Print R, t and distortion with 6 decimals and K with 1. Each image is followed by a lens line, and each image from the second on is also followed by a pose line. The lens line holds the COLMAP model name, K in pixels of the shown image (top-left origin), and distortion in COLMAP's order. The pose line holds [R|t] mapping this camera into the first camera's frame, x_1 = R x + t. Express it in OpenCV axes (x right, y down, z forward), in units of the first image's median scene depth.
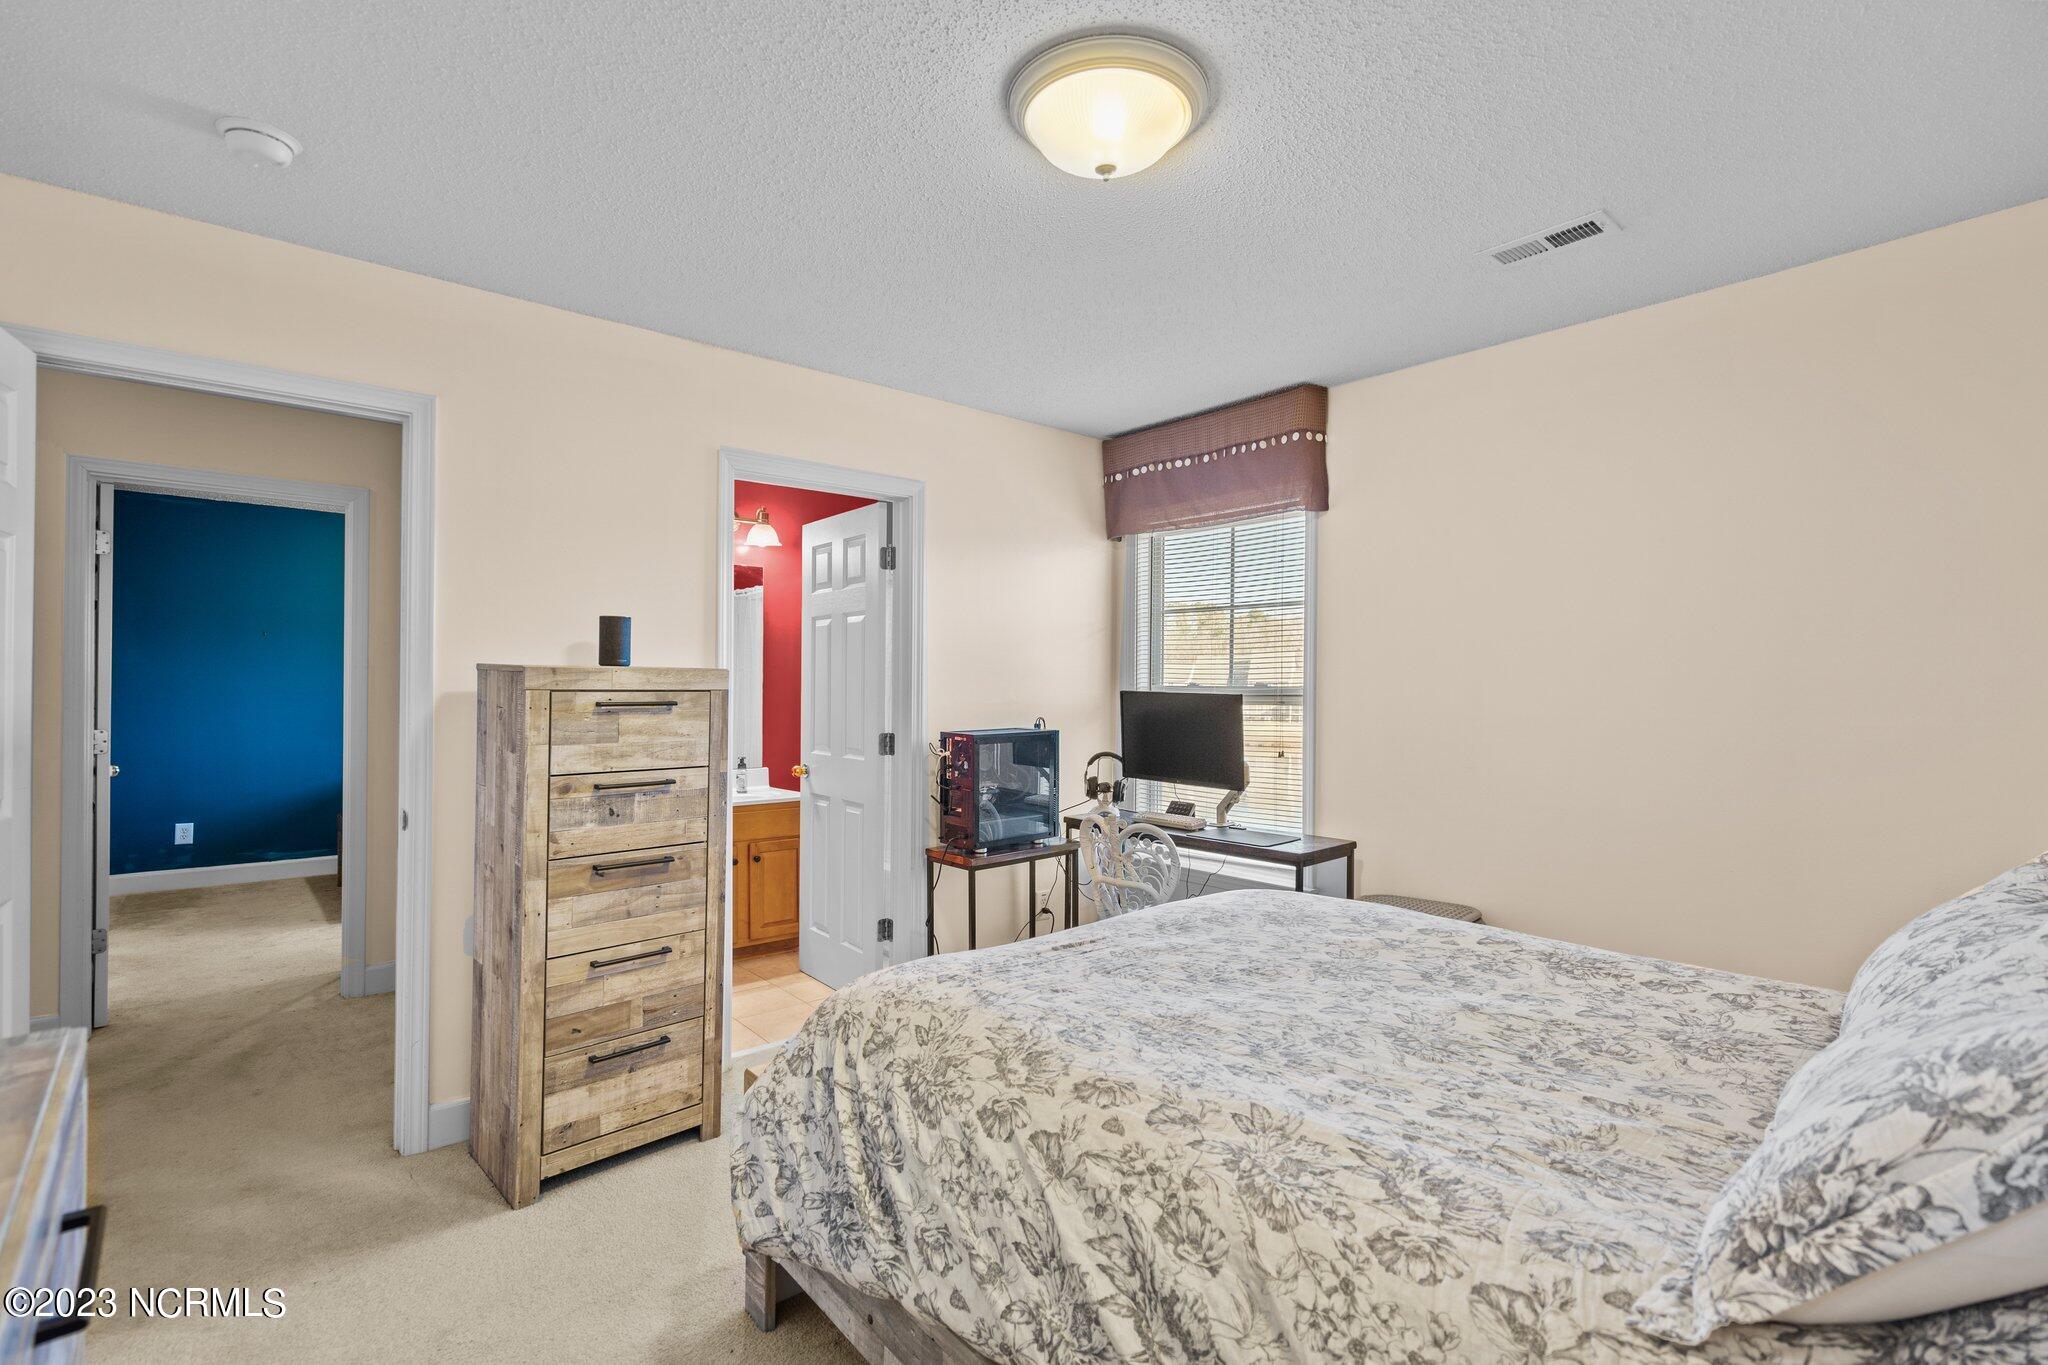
lens RADIAL K [[948.2, 0, 1021.8], [0, 948.2, 695.5], [0, 0, 1]] dist [-0.003151, 0.001097]
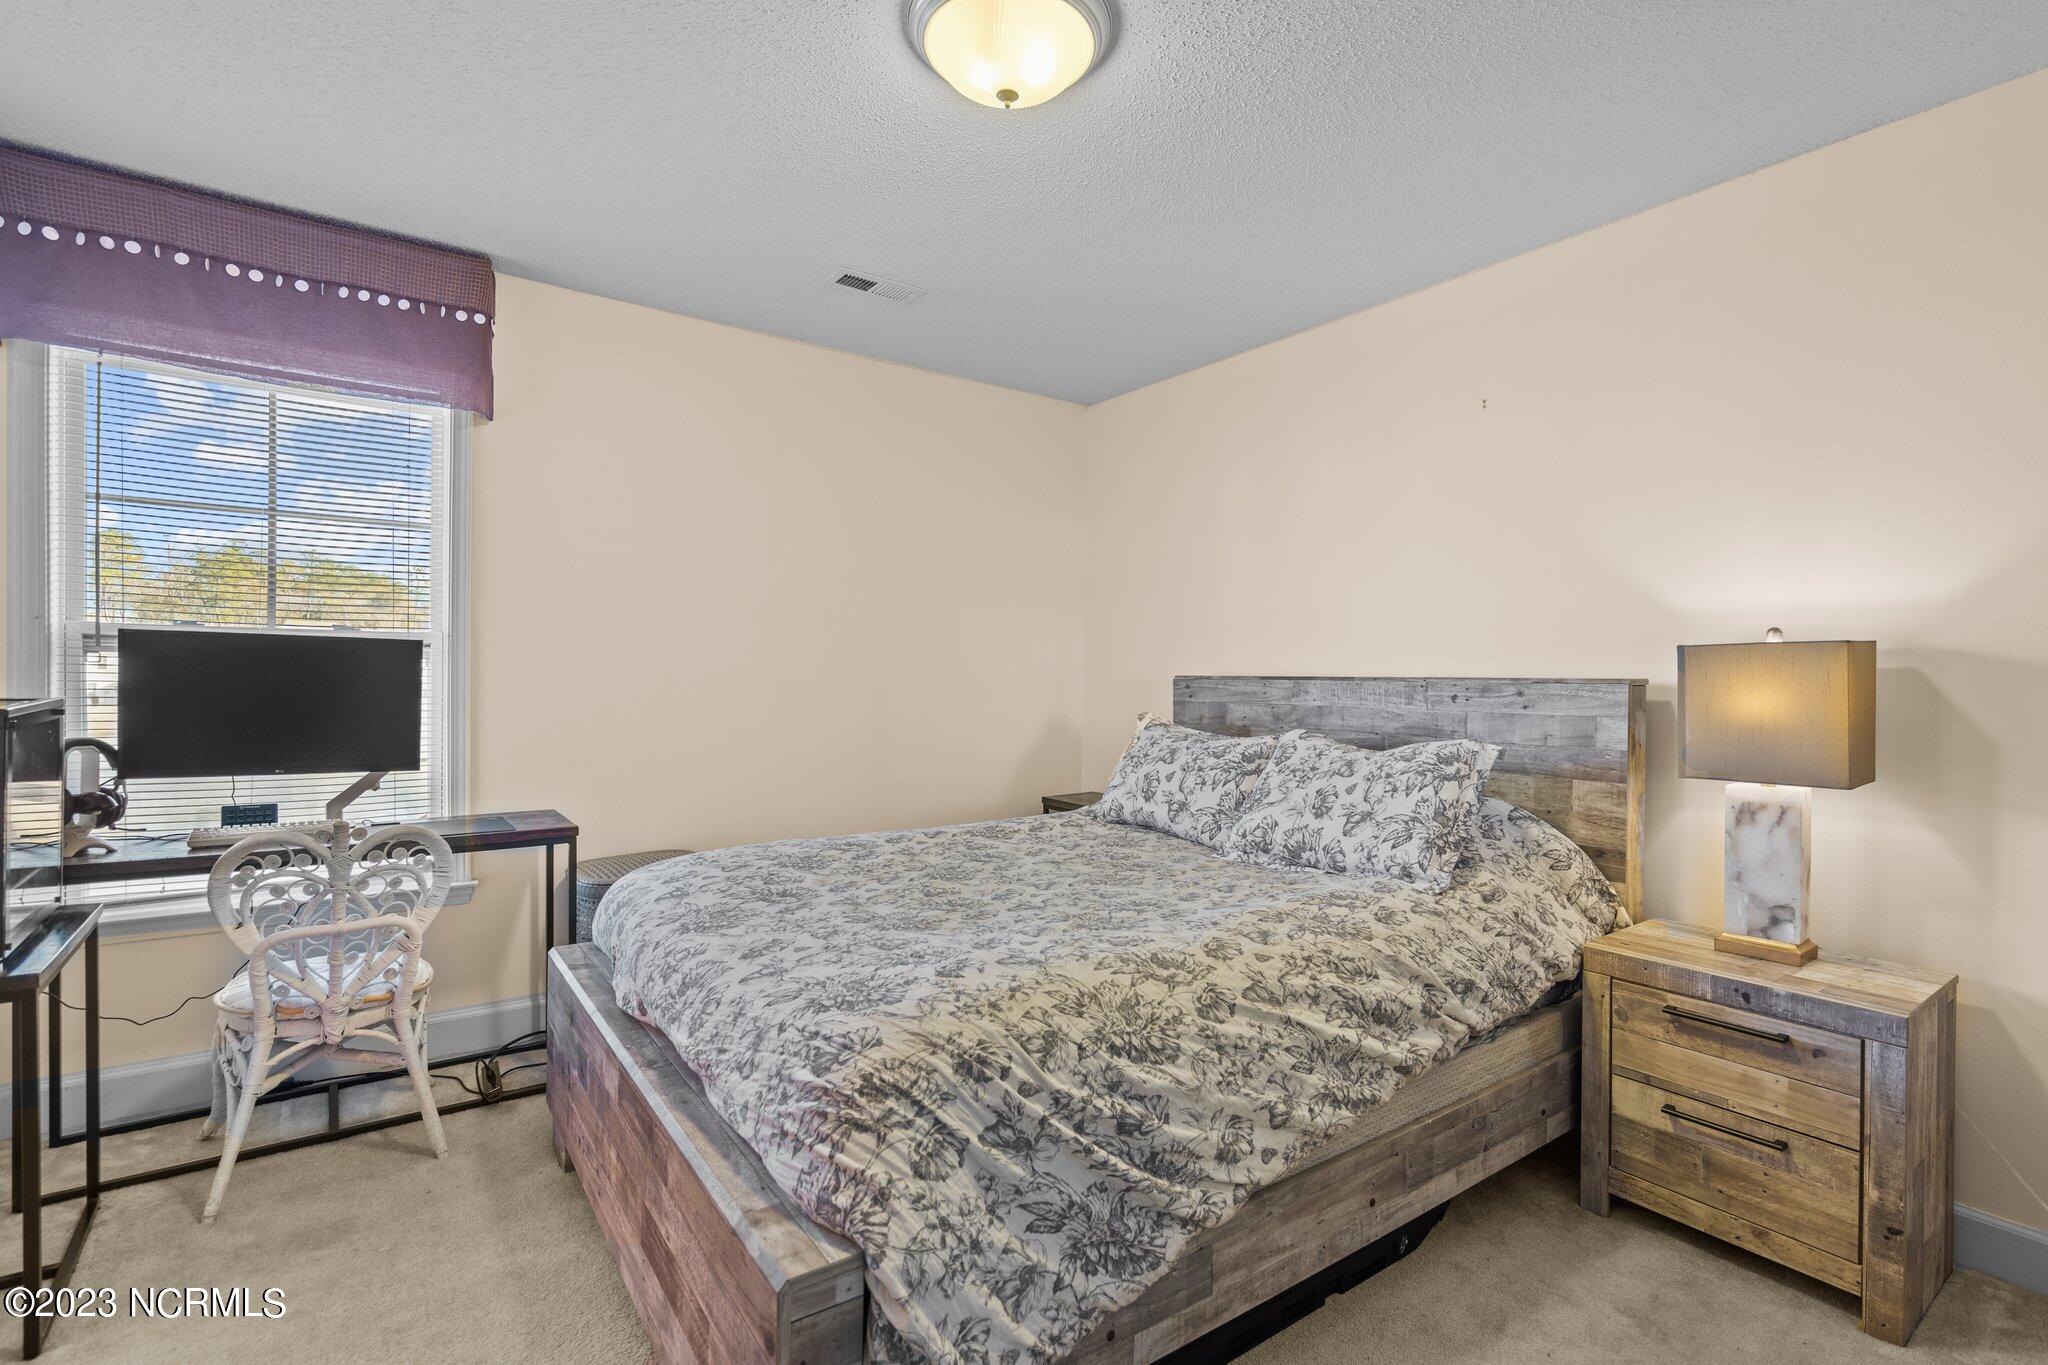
lens RADIAL K [[948.2, 0, 1021.8], [0, 948.2, 695.5], [0, 0, 1]] dist [-0.003151, 0.001097]
pose [[0.075372, -0.028862, 0.996738, -1.099549], [-0.004099, 0.999564, 0.029253, 0.044952], [-0.997147, -0.006290, 0.075221, 1.097212]]
